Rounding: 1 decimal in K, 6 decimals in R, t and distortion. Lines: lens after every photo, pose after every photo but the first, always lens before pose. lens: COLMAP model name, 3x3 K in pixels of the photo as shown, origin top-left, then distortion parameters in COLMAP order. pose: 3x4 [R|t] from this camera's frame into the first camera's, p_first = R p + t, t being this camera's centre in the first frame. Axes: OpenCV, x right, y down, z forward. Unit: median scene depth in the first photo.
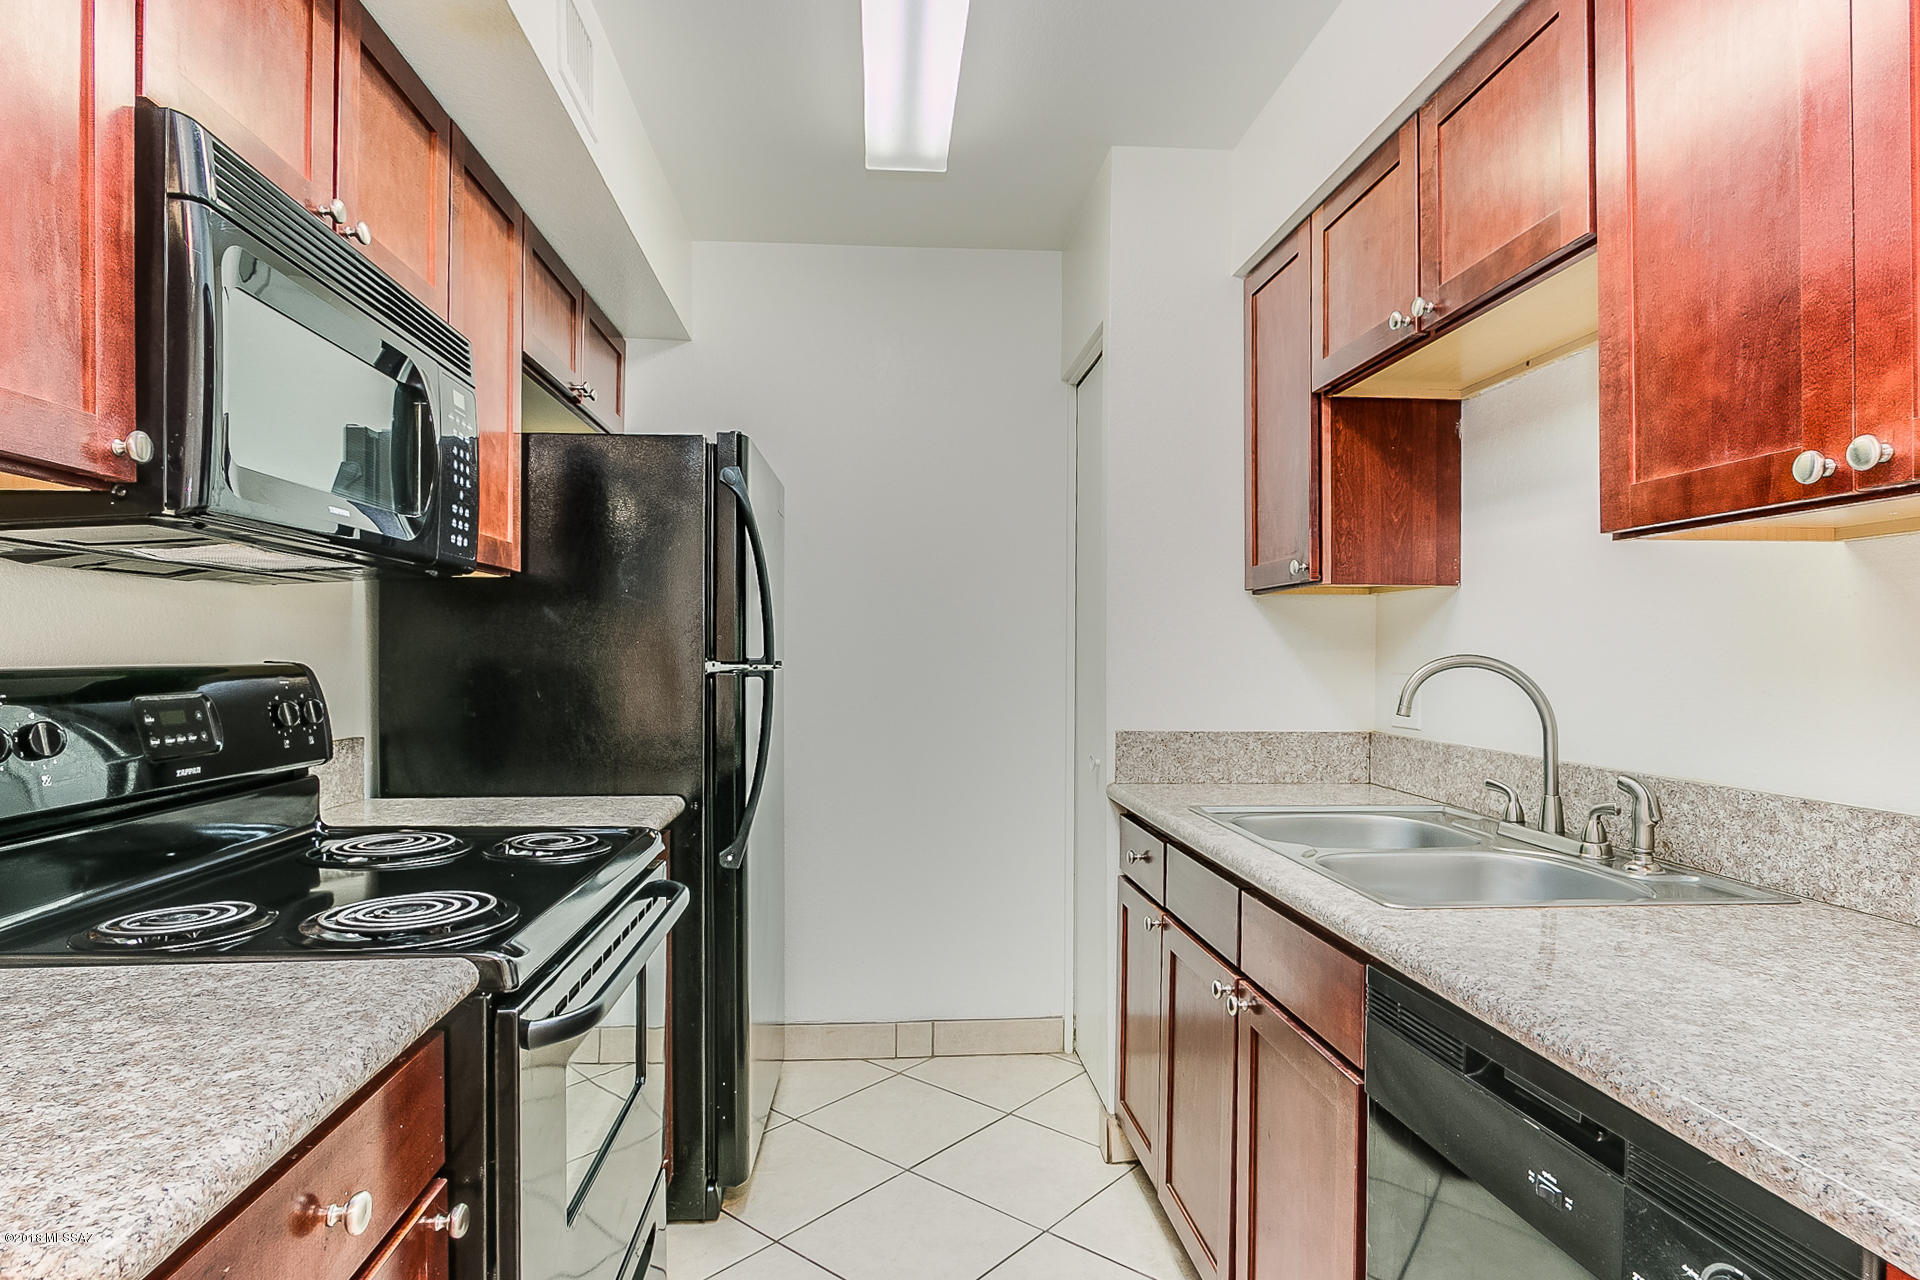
lens RADIAL K [[1045.9, 0, 949.5], [0, 1045.9, 658.1], [0, 0, 1]] dist [-0.016411, 0.002448]
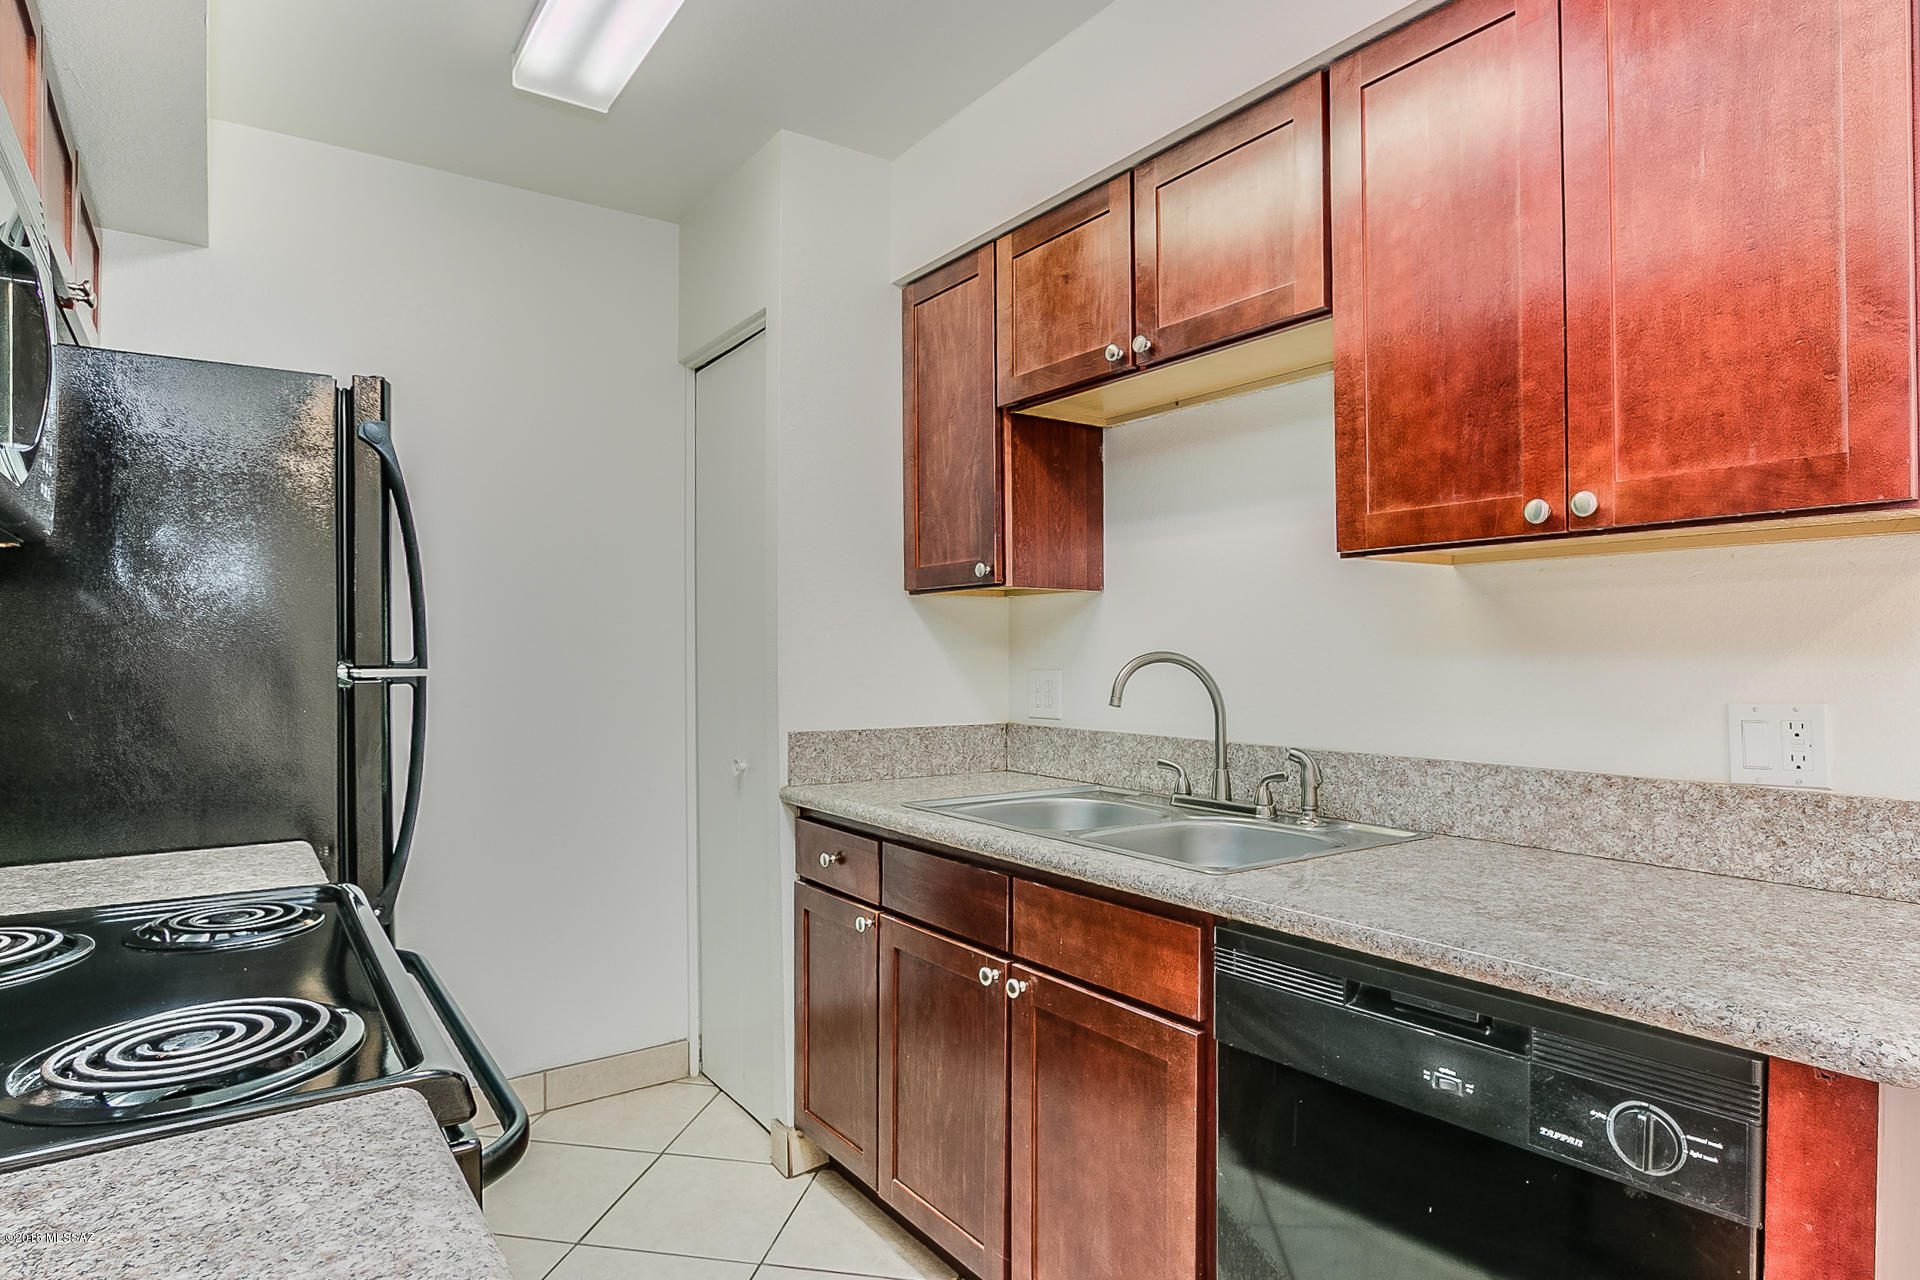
lens RADIAL K [[1052.9, 0, 949.4], [0, 1052.9, 658.8], [0, 0, 1]] dist [-0.015913, 0.001876]
pose [[0.862011, -0.009102, 0.506808, -0.298658], [0.008355, 0.999958, 0.003749, -0.001635], [-0.506821, 0.001002, 0.862051, 0.117105]]
